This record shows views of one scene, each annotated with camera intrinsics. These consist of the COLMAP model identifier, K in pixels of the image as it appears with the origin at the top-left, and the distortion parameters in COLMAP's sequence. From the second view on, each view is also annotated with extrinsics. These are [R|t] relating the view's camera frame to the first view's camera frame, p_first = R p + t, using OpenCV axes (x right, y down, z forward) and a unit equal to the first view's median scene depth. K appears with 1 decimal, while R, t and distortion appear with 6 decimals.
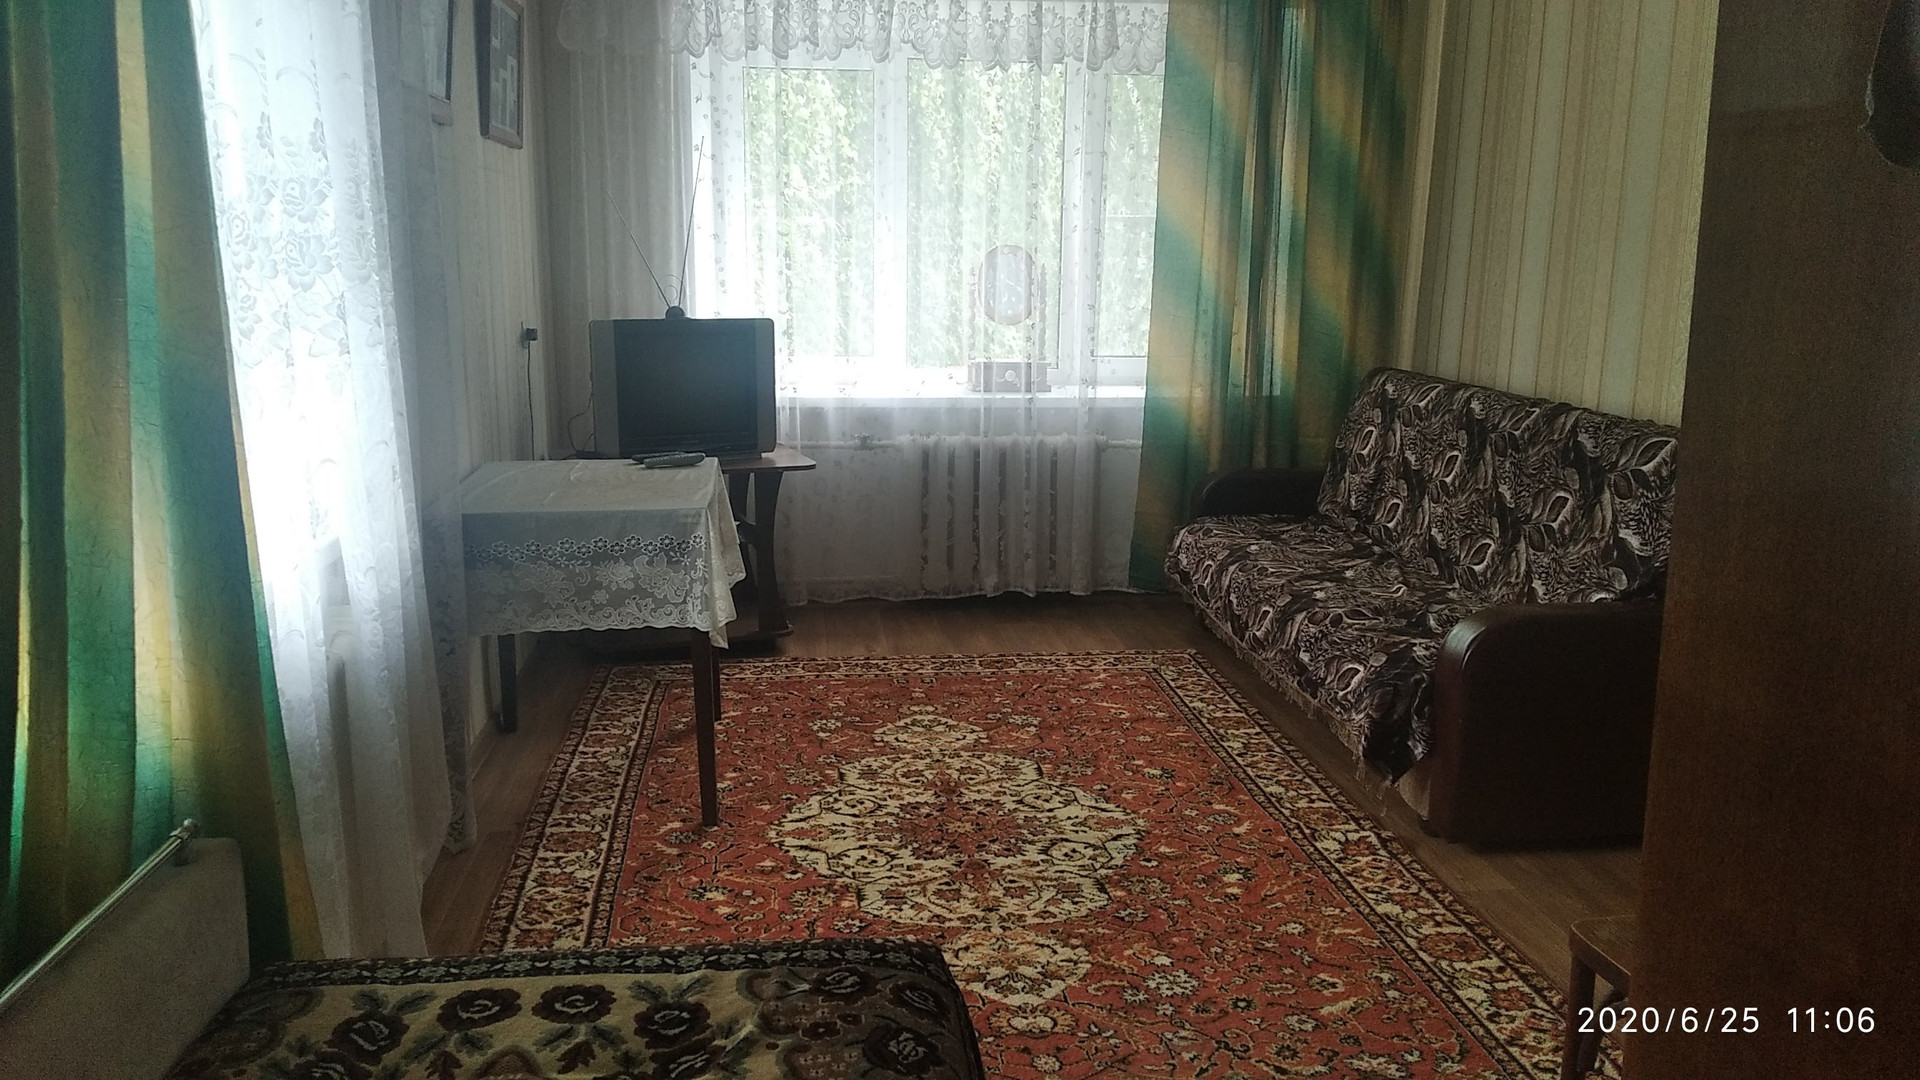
lens RADIAL K [[1444.3, 0, 955.1], [0, 1444.3, 543.9], [0, 0, 1]] dist [0.044997, -0.085309]
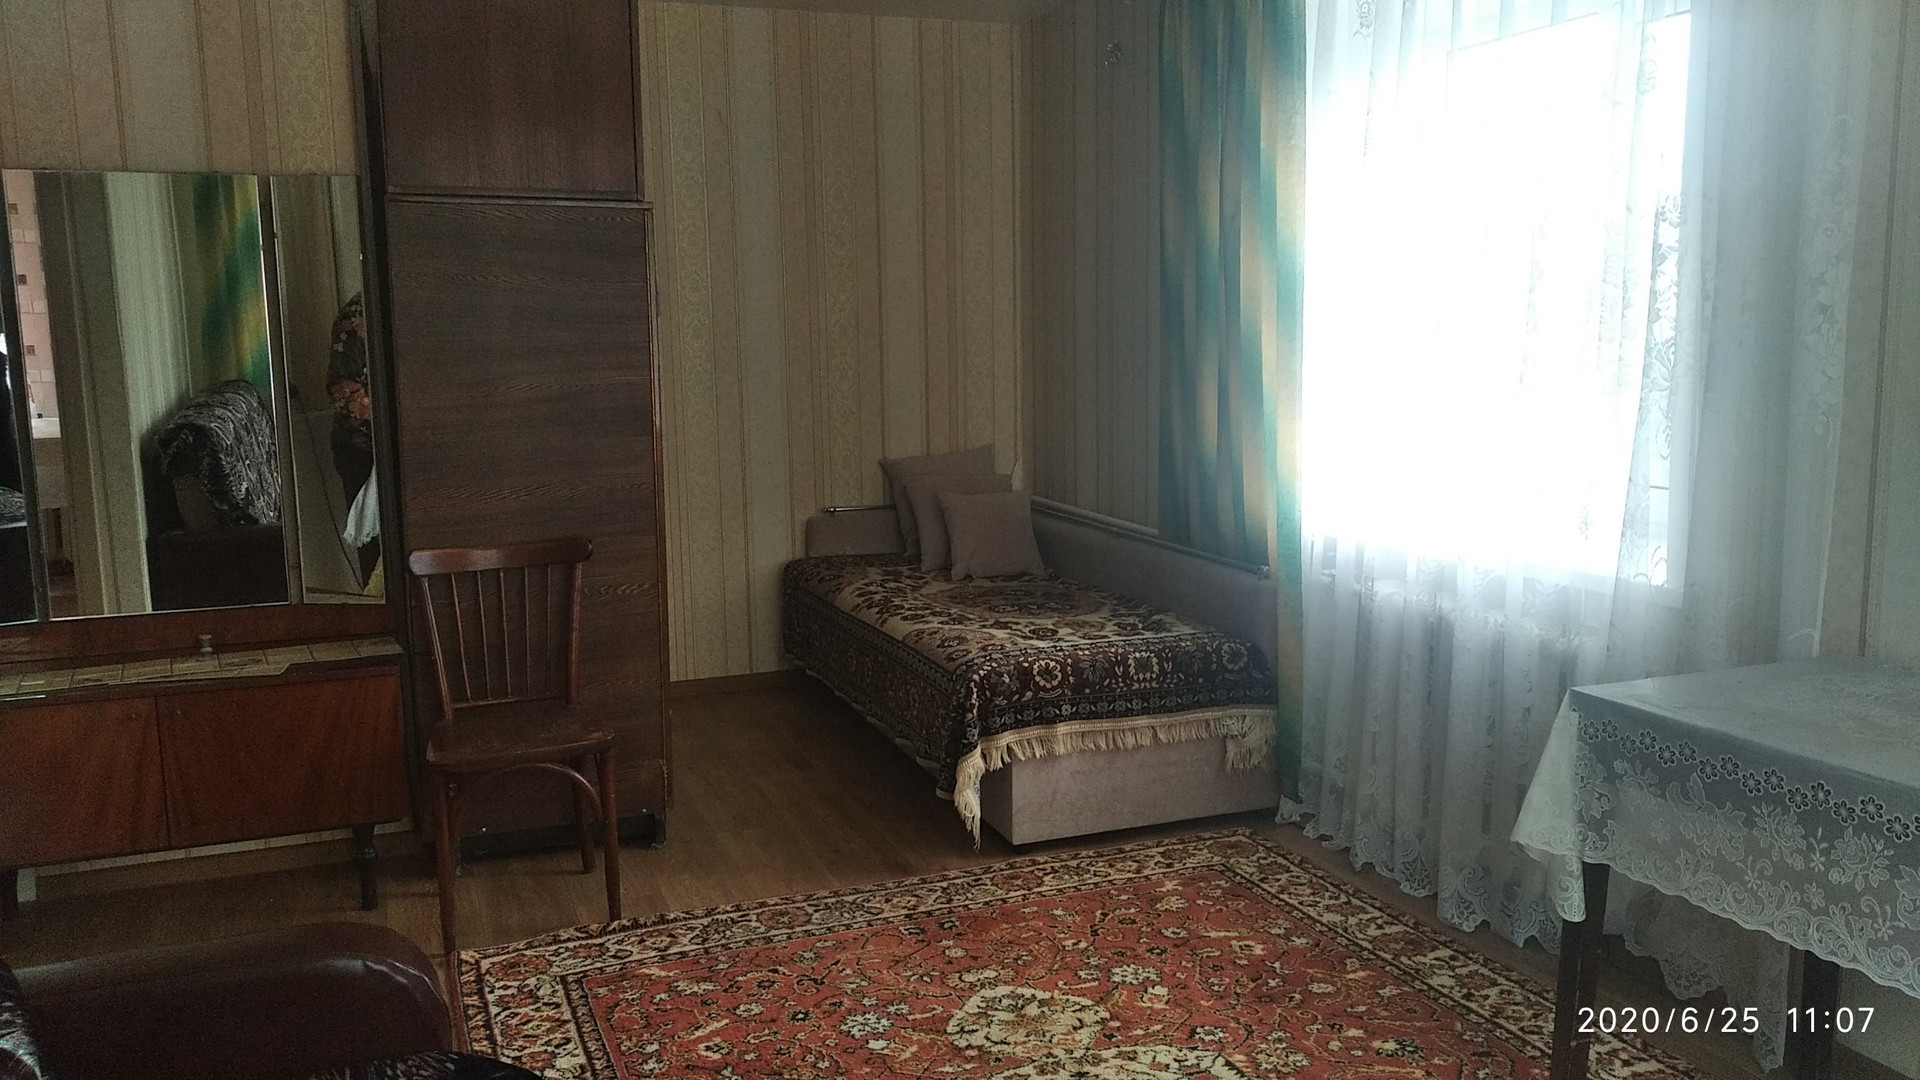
lens RADIAL K [[1444.3, 0, 967.2], [0, 1444.3, 538.9], [0, 0, 1]] dist [0.044997, -0.085309]
pose [[-0.965131, 0.040835, -0.258564, 0.241417], [-0.045618, 0.946406, 0.319741, -0.260393], [0.257763, 0.320387, -0.911543, 1.341675]]
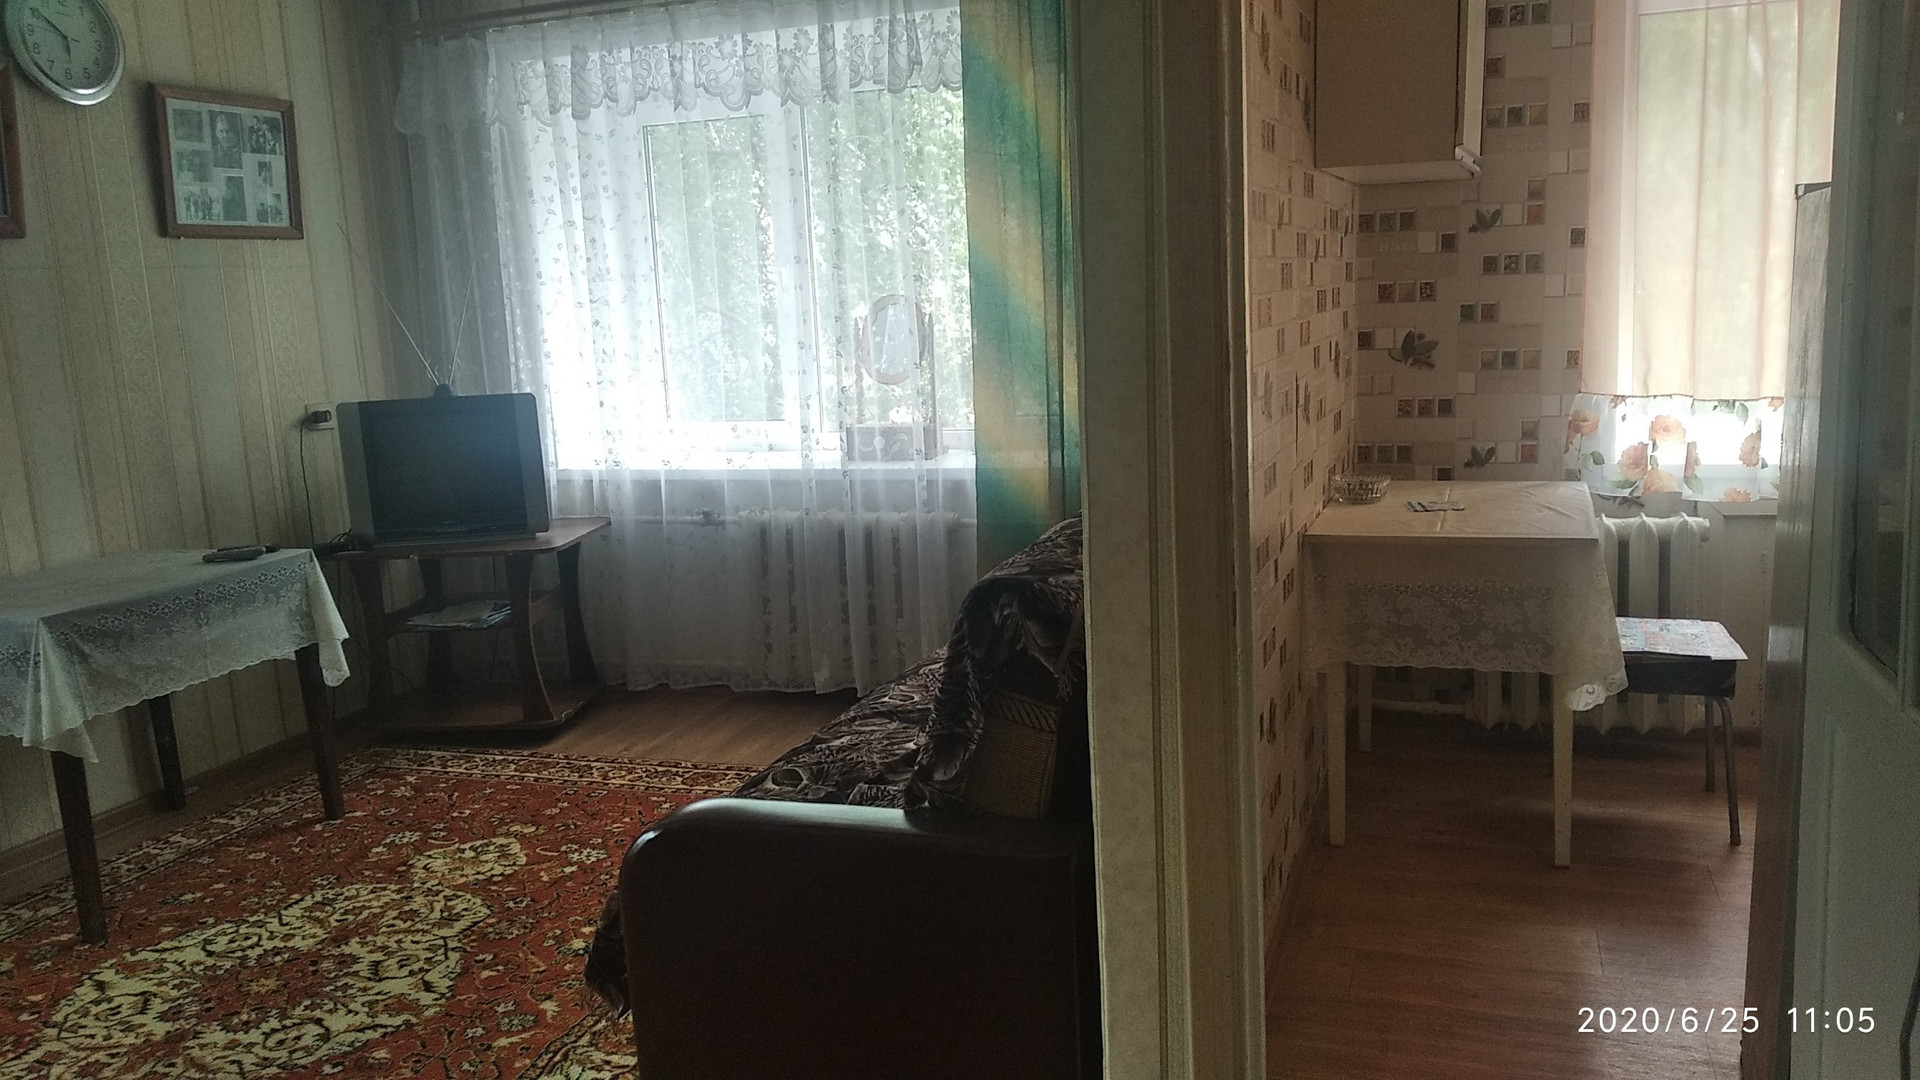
lens RADIAL K [[1444.3, 0, 964.8], [0, 1444.3, 536.6], [0, 0, 1]] dist [0.044997, -0.085309]
pose [[0.900759, 0.019302, -0.433891, 0.709475], [-0.027854, 0.999523, -0.013360, -0.073518], [0.433426, 0.024120, 0.900867, 0.345329]]
